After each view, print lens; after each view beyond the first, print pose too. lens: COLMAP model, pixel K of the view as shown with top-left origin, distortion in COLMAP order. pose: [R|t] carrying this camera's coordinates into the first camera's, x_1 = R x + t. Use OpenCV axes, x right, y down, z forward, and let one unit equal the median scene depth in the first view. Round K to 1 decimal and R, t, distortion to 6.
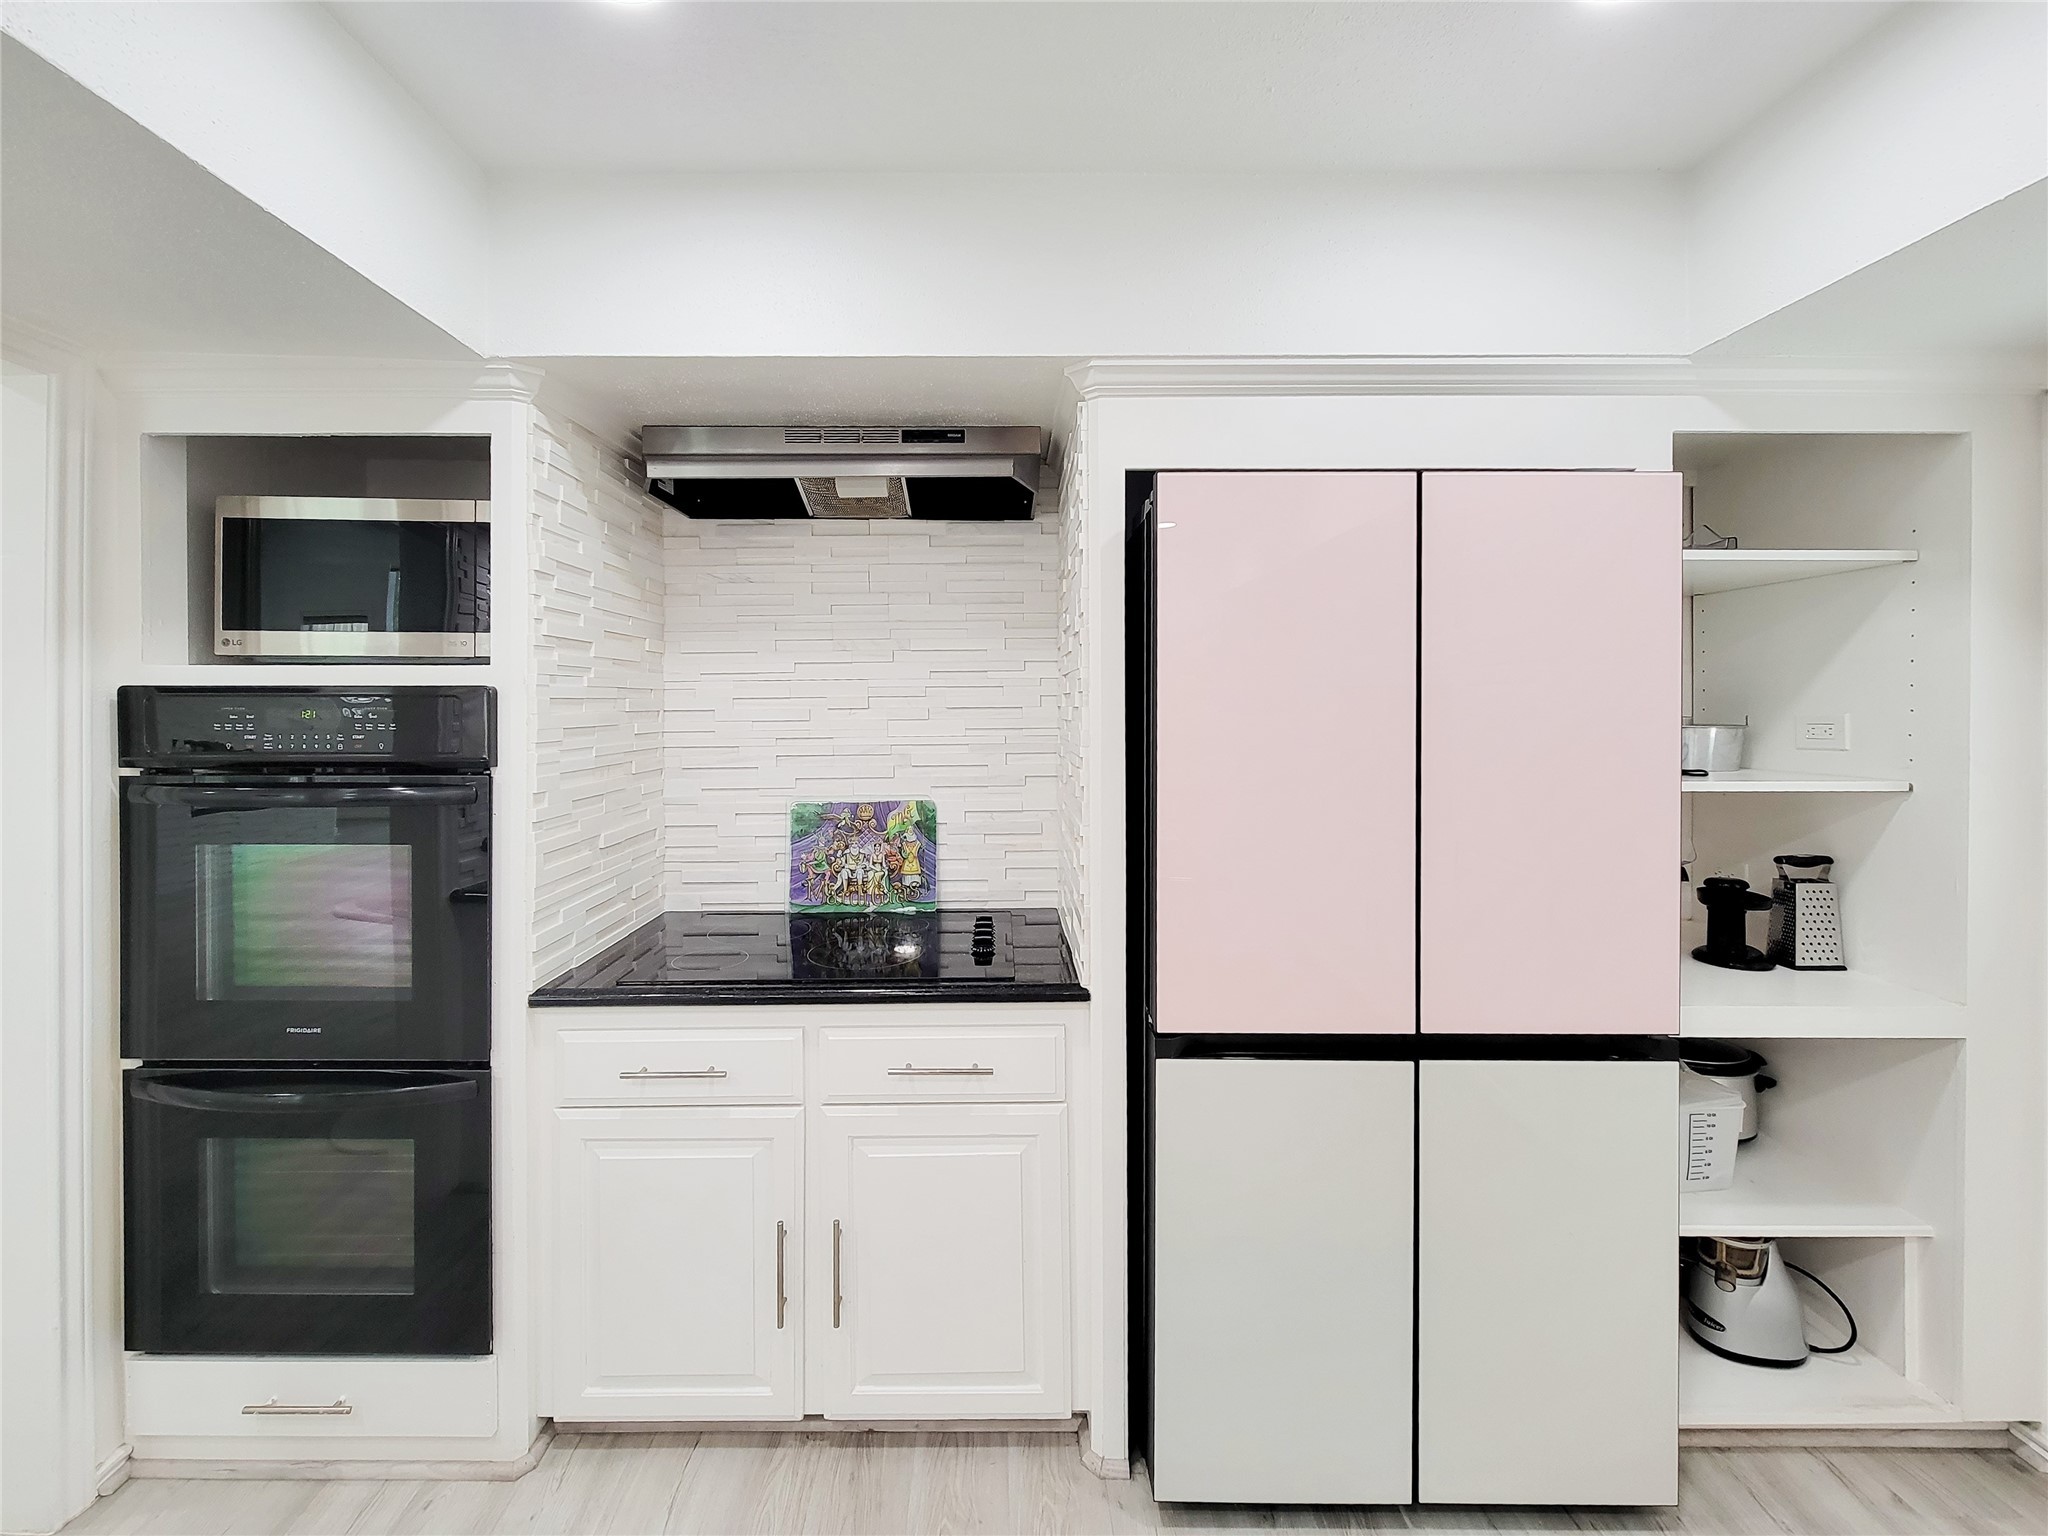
lens RADIAL K [[851.6, 0, 986.6], [0, 851.6, 704.1], [0, 0, 1]] dist [0.002701, -0.004020]
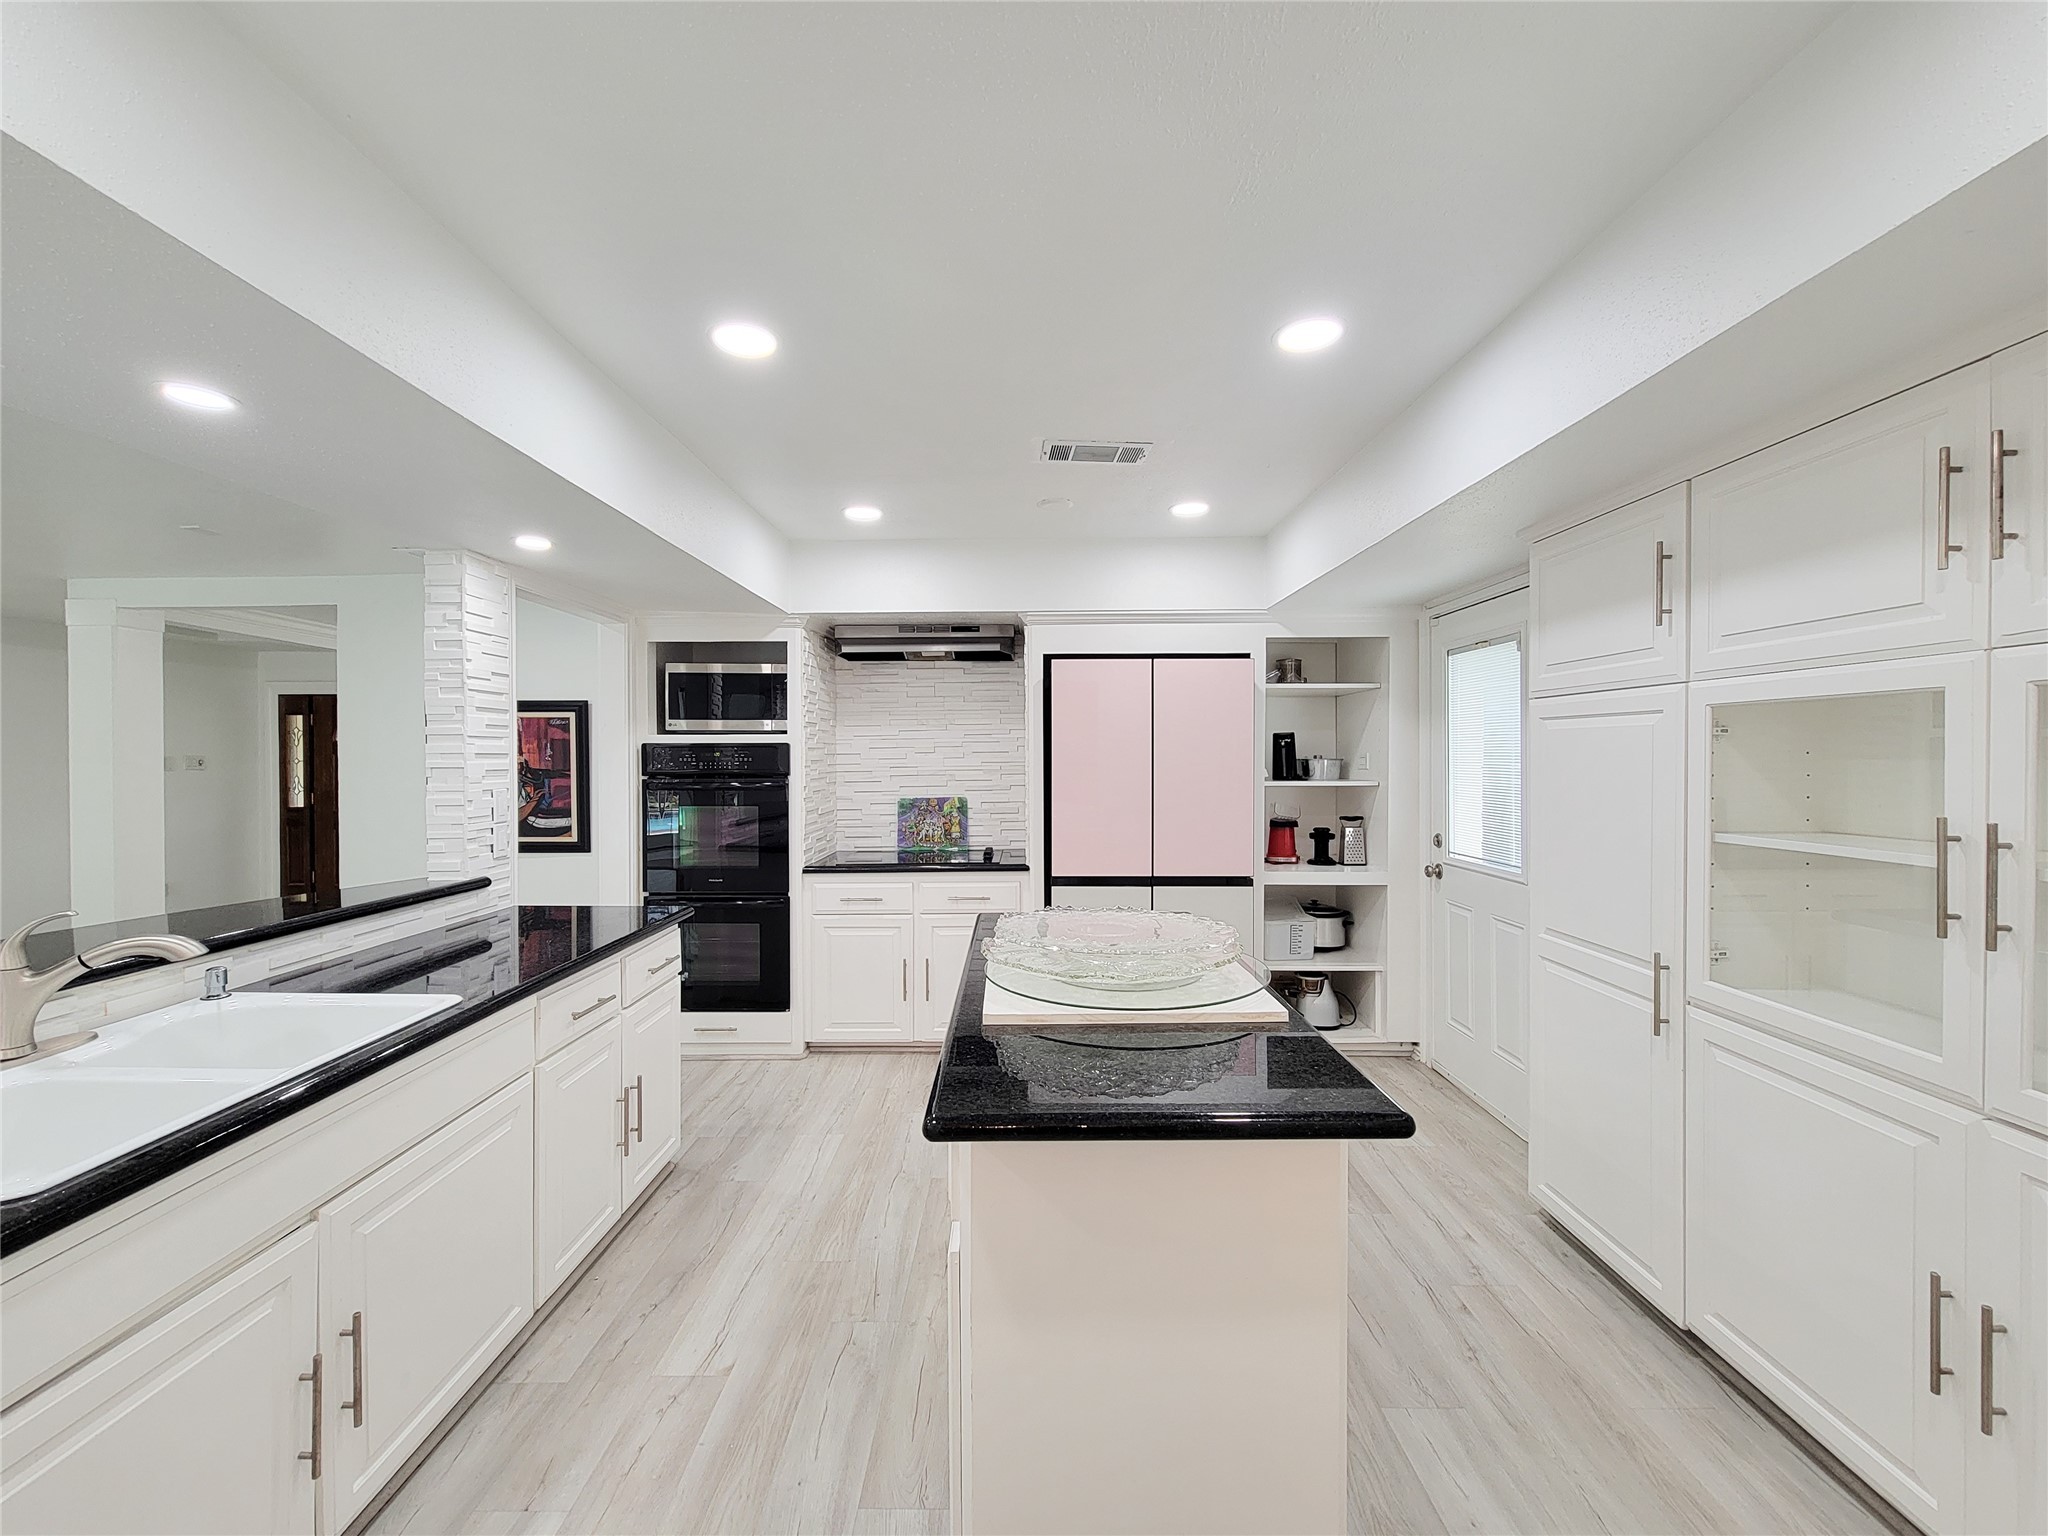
lens RADIAL K [[851.6, 0, 997.1], [0, 851.6, 760.2], [0, 0, 1]] dist [0.002701, -0.004020]
pose [[0.999556, -0.002503, -0.029690, 0.094139], [0.002645, 0.999985, 0.004766, 0.017764], [0.029678, -0.004843, 0.999548, -1.342842]]
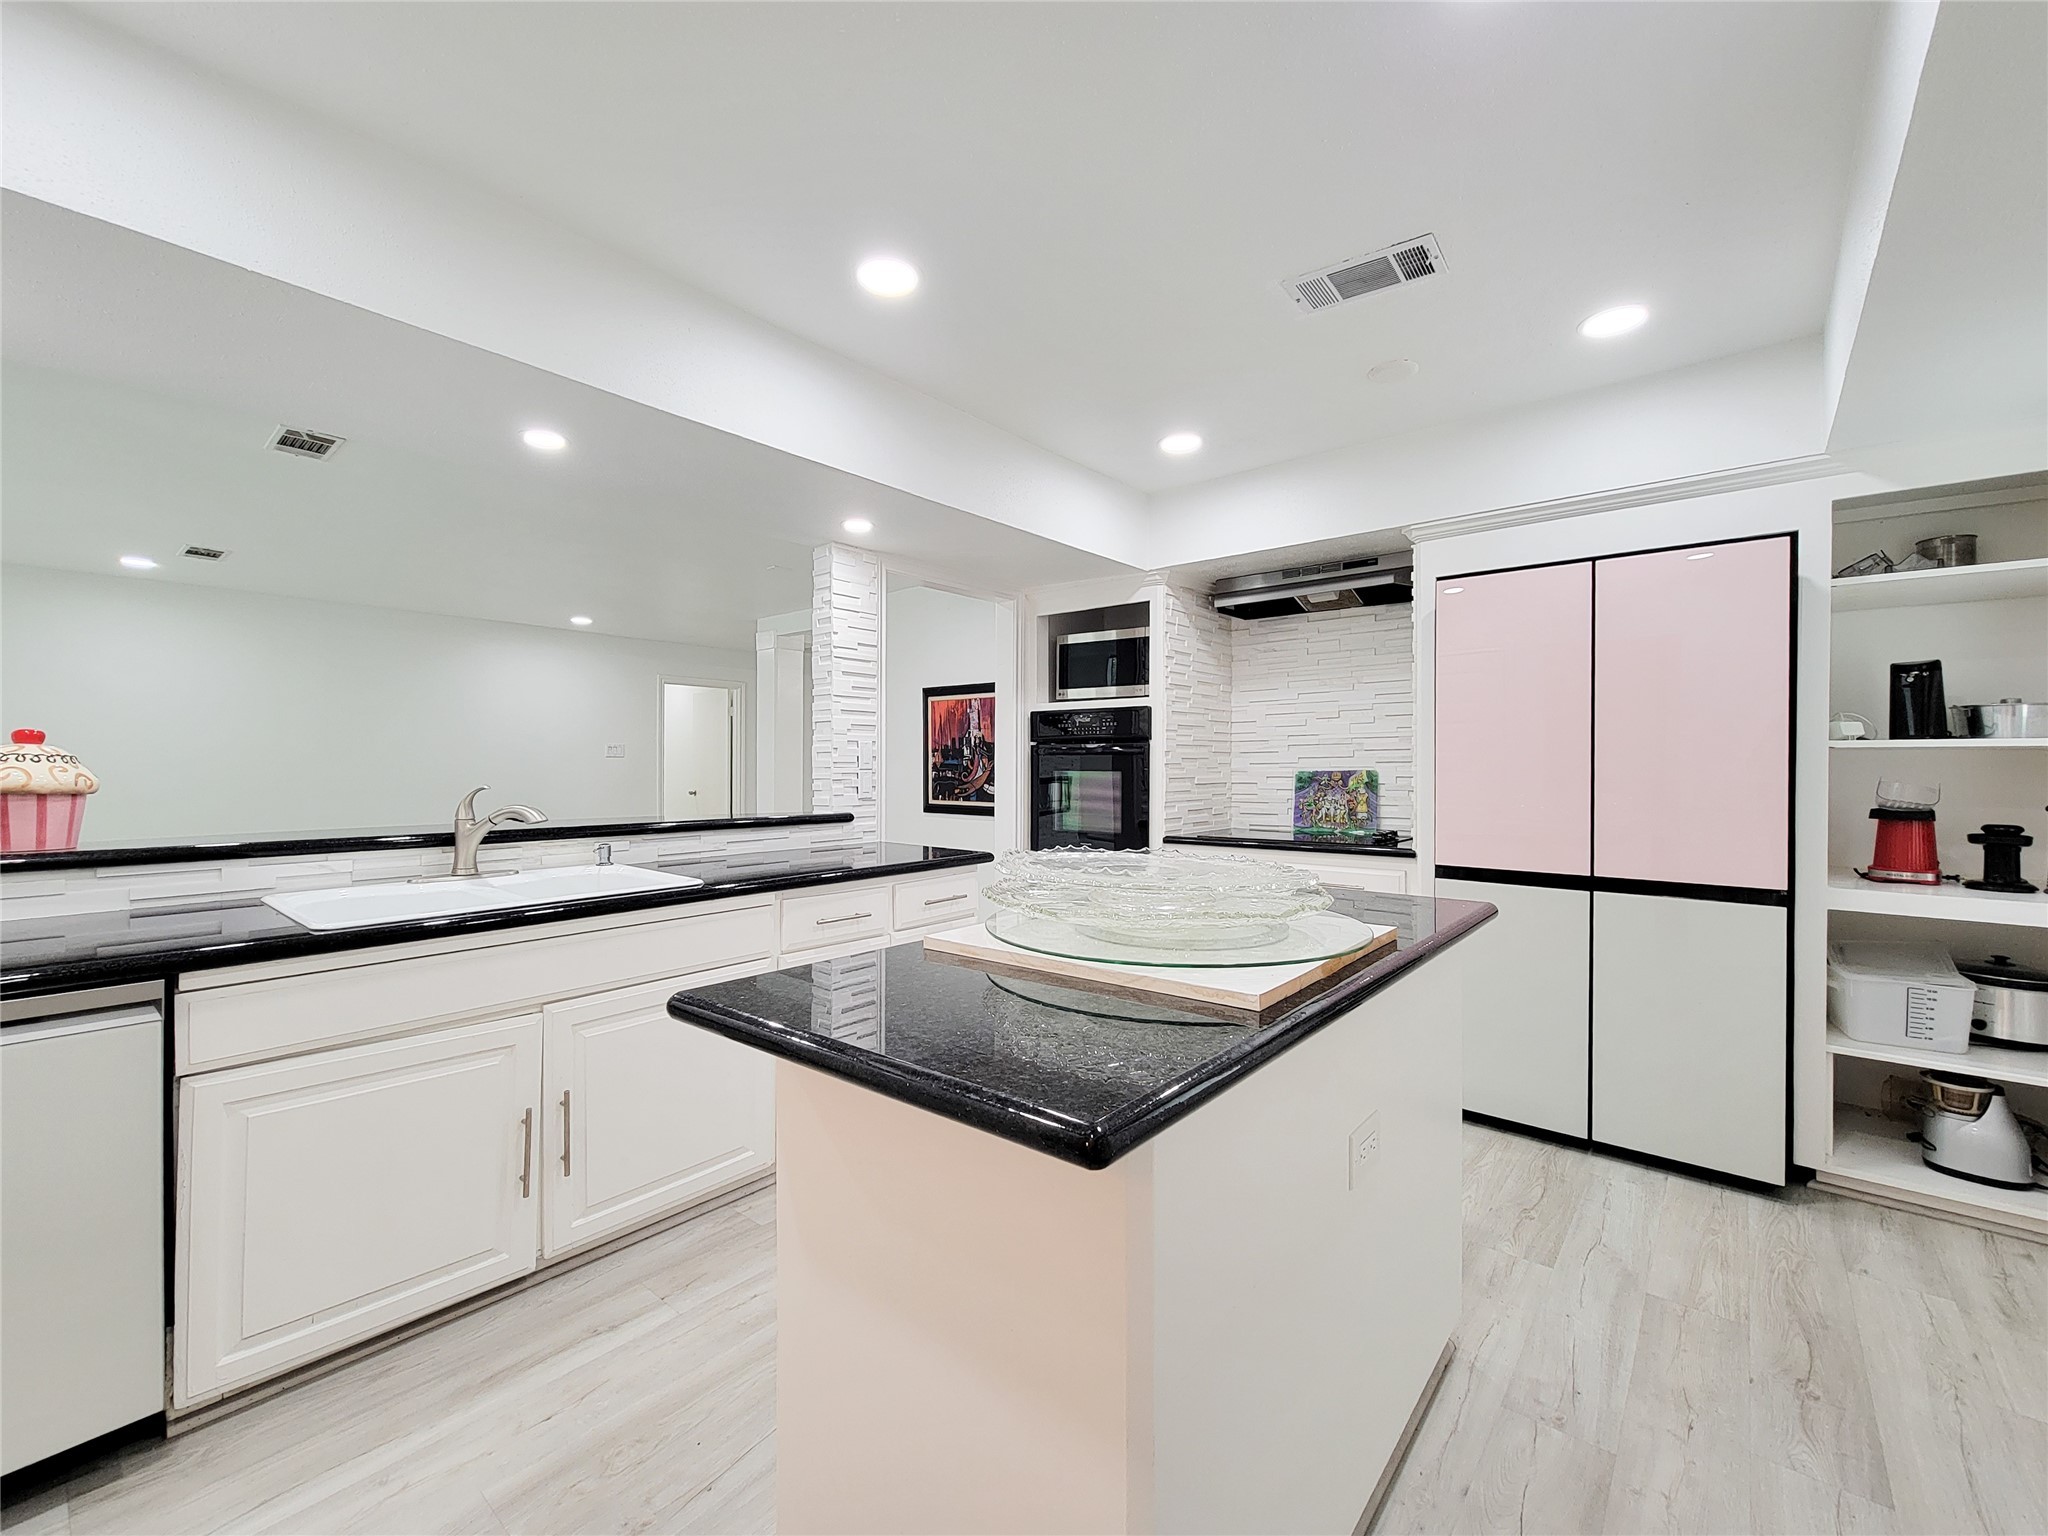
lens RADIAL K [[851.6, 0, 1008.2], [0, 851.6, 765.5], [0, 0, 1]] dist [0.002701, -0.004020]
pose [[0.747575, 0.003521, -0.664168, 0.652068], [-0.006538, 0.999977, -0.002058, 0.140845], [0.664145, 0.005881, 0.747580, -0.961875]]
